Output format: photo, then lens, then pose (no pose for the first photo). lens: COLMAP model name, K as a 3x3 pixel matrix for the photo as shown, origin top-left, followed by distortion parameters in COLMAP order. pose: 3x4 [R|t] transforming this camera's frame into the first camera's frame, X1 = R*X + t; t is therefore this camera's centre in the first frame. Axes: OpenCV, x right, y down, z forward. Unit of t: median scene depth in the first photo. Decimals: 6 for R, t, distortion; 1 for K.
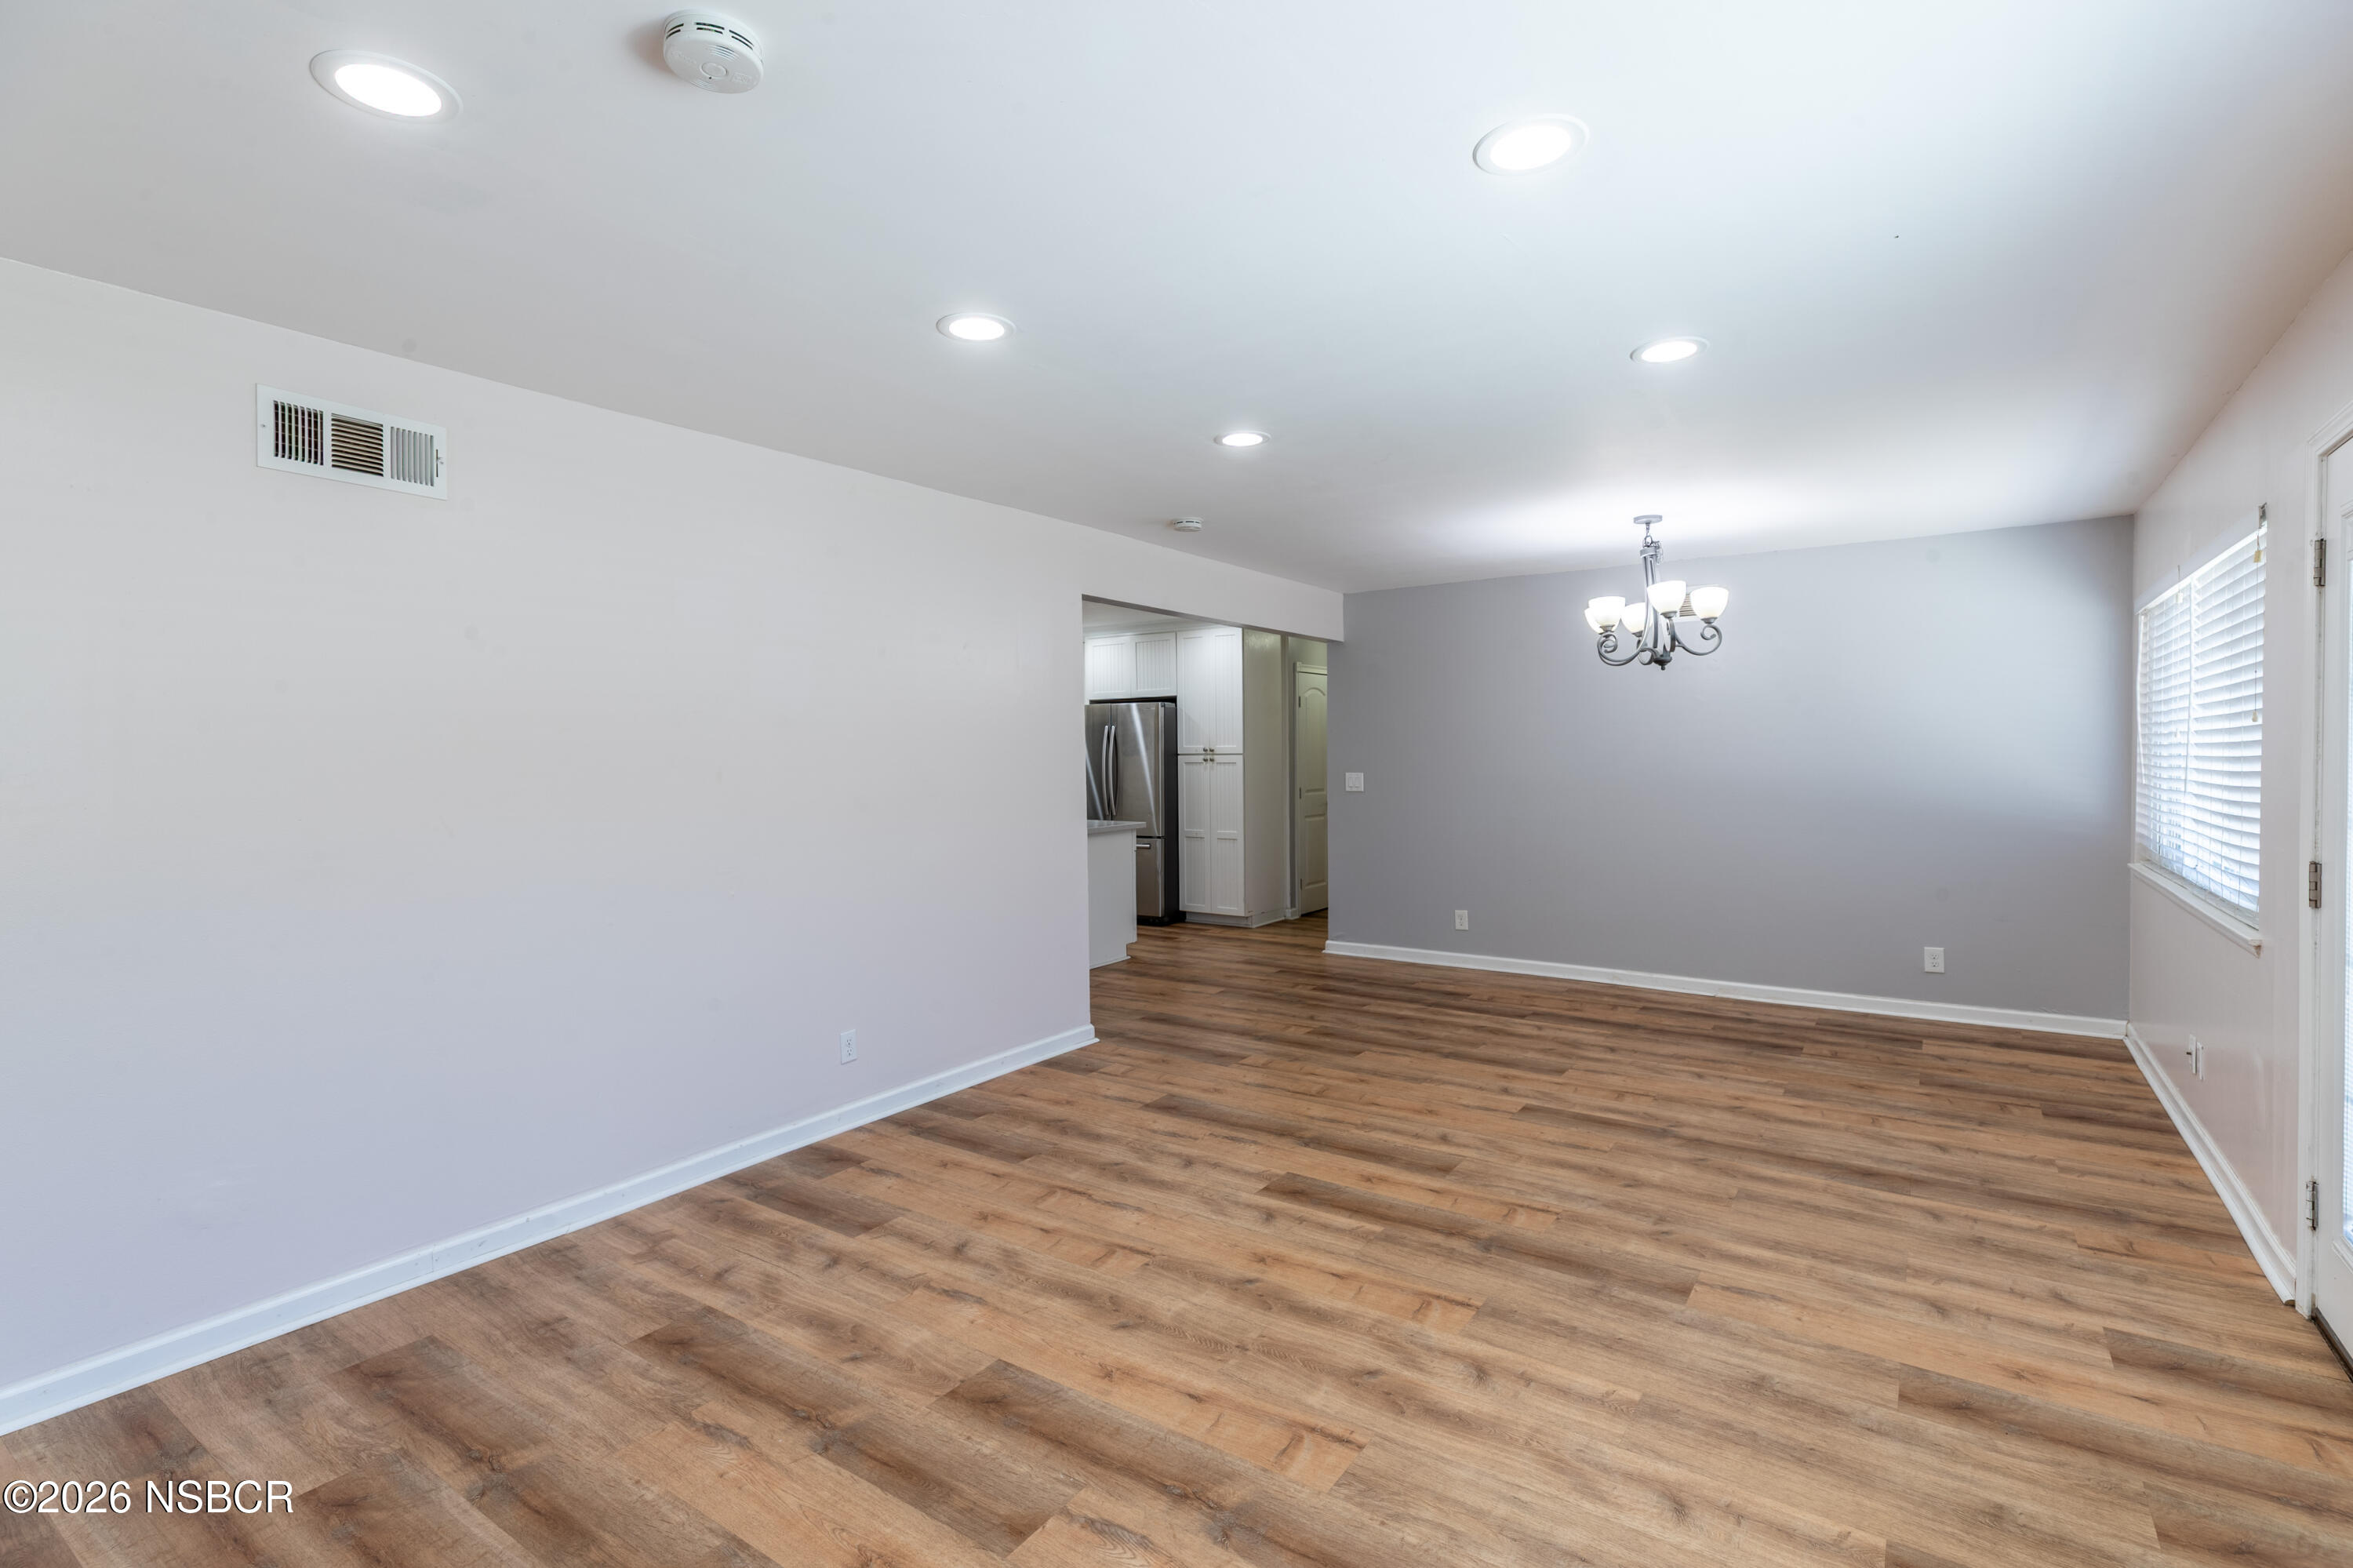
lens RADIAL K [[1088.8, 0, 1175.9], [0, 1088.8, 737.8], [0, 0, 1]] dist [0.002699, 0.000392]
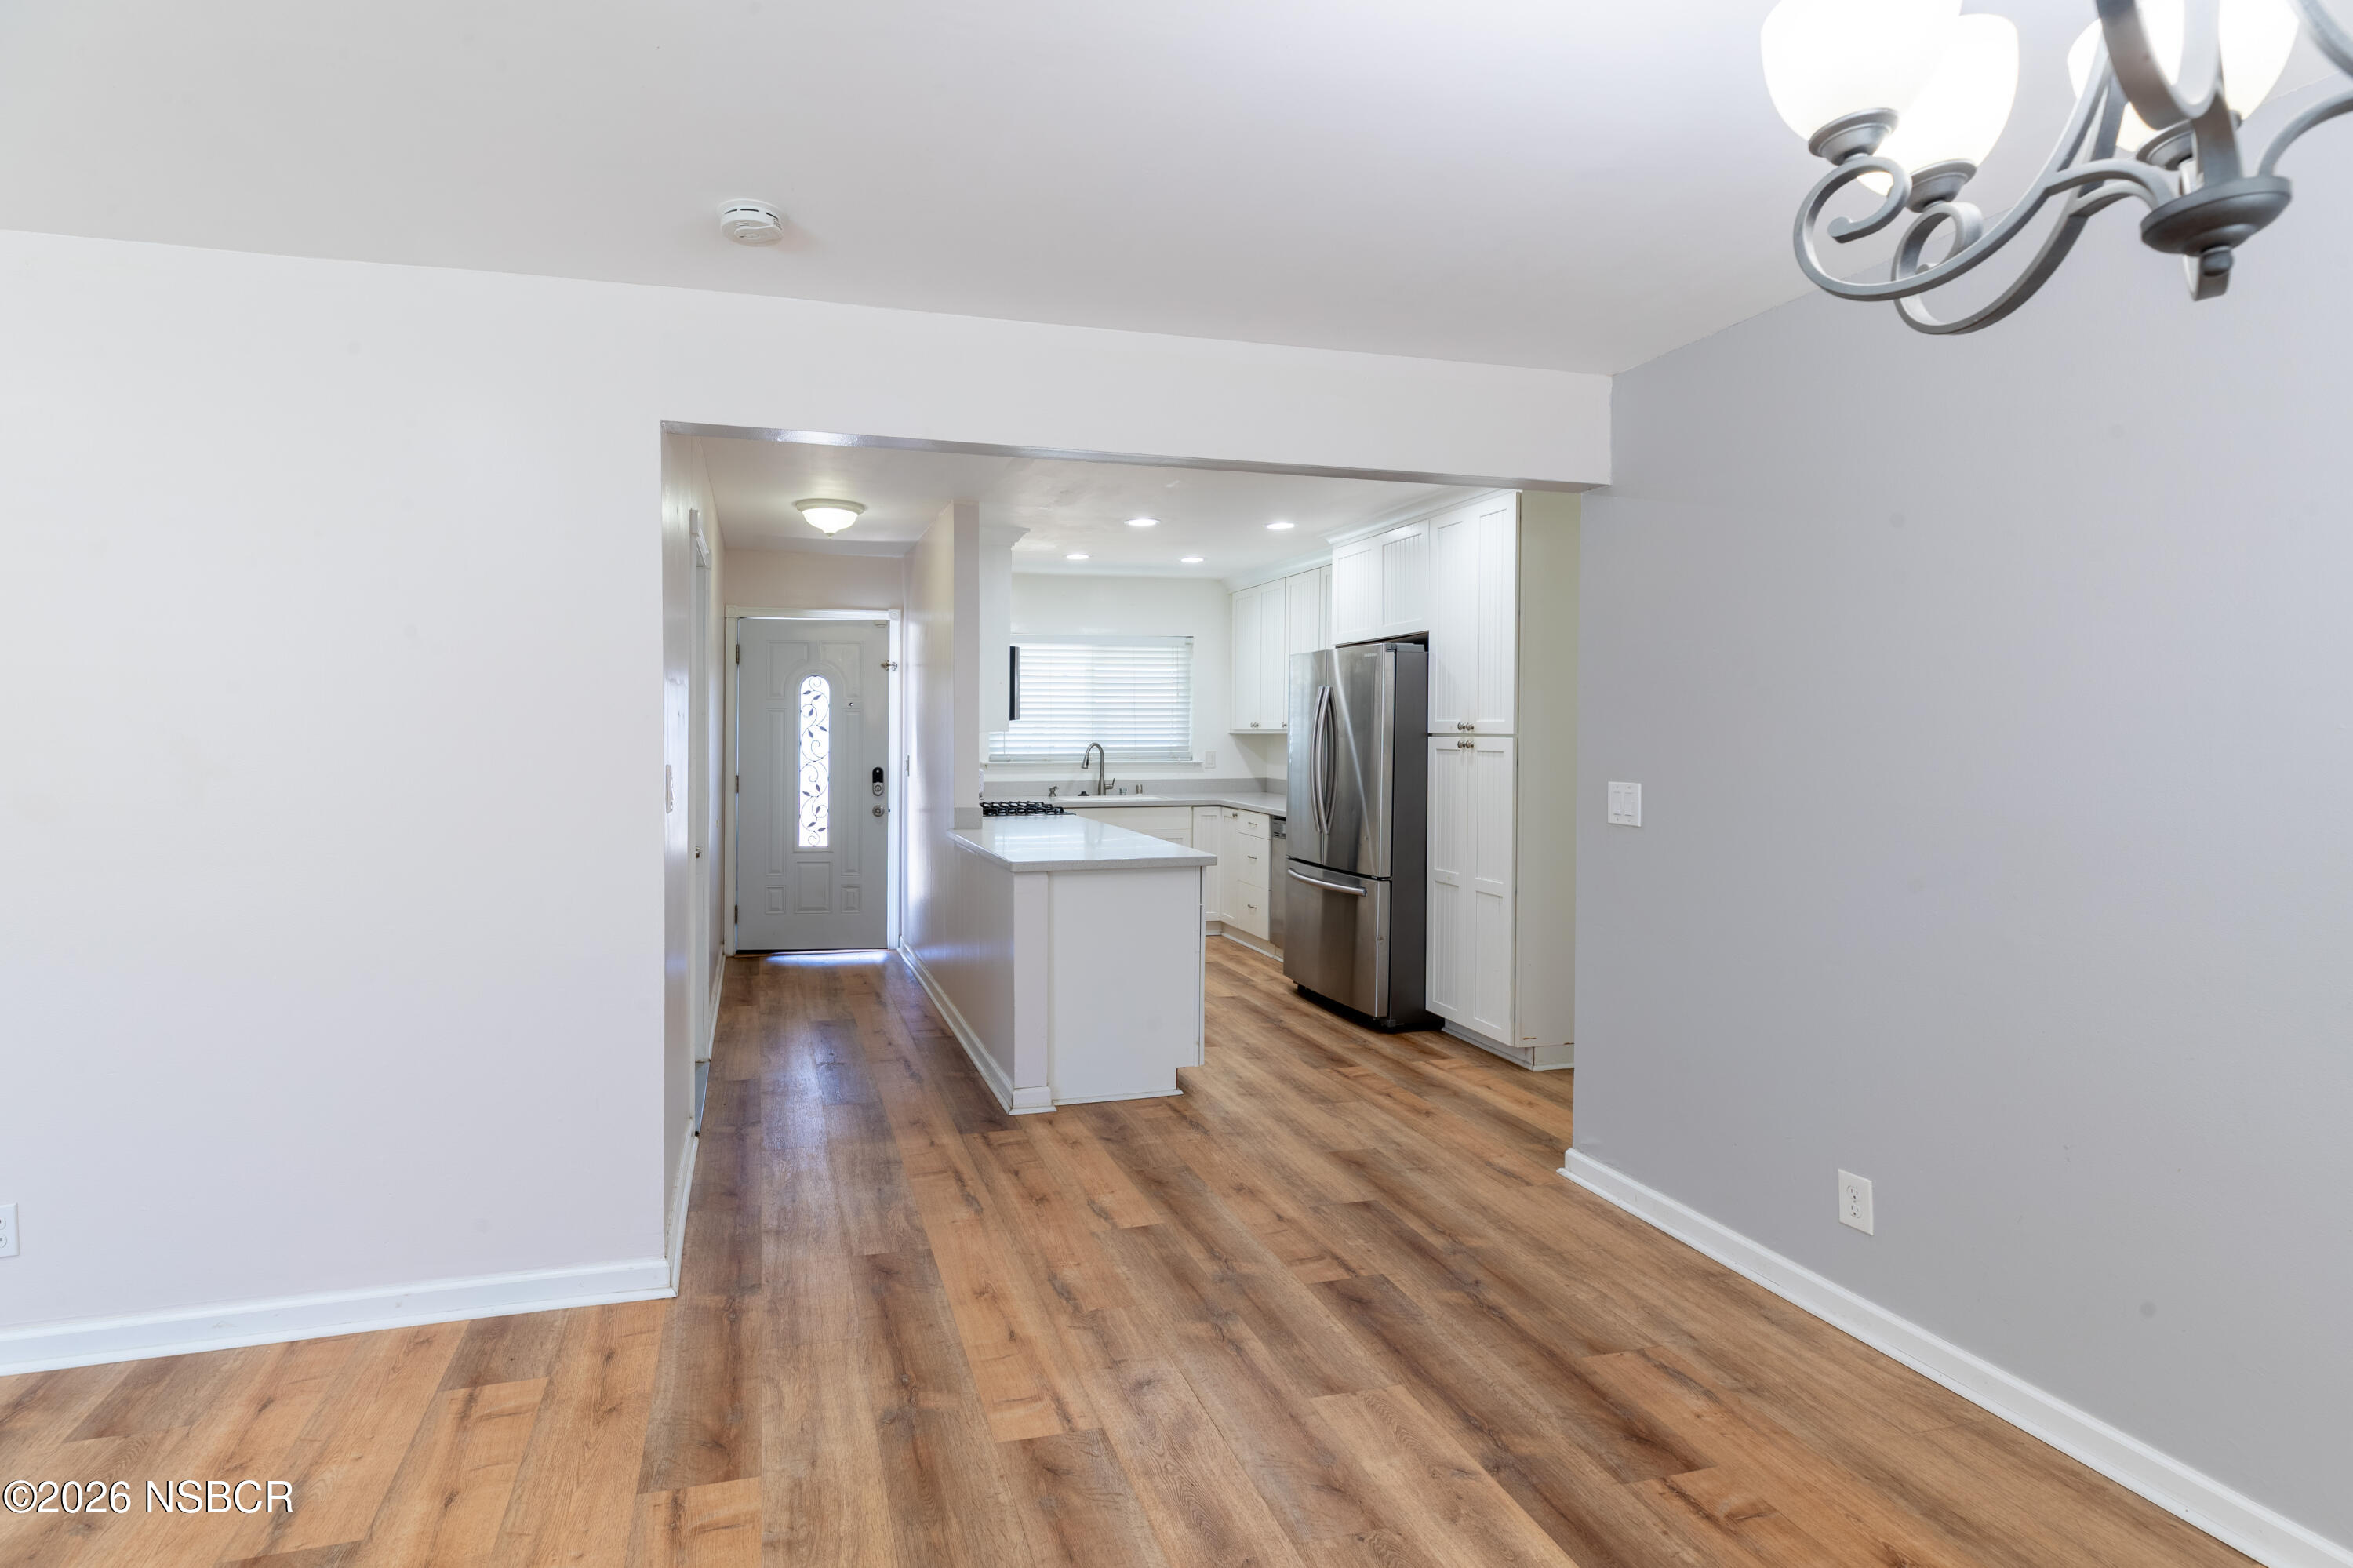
lens RADIAL K [[1088.8, 0, 1175.9], [0, 1088.8, 737.8], [0, 0, 1]] dist [0.002699, 0.000392]
pose [[0.754923, 0.017969, -0.655567, 0.280976], [-0.000170, 0.999630, 0.027204, 0.001625], [0.655813, -0.020425, 0.754647, 0.496742]]
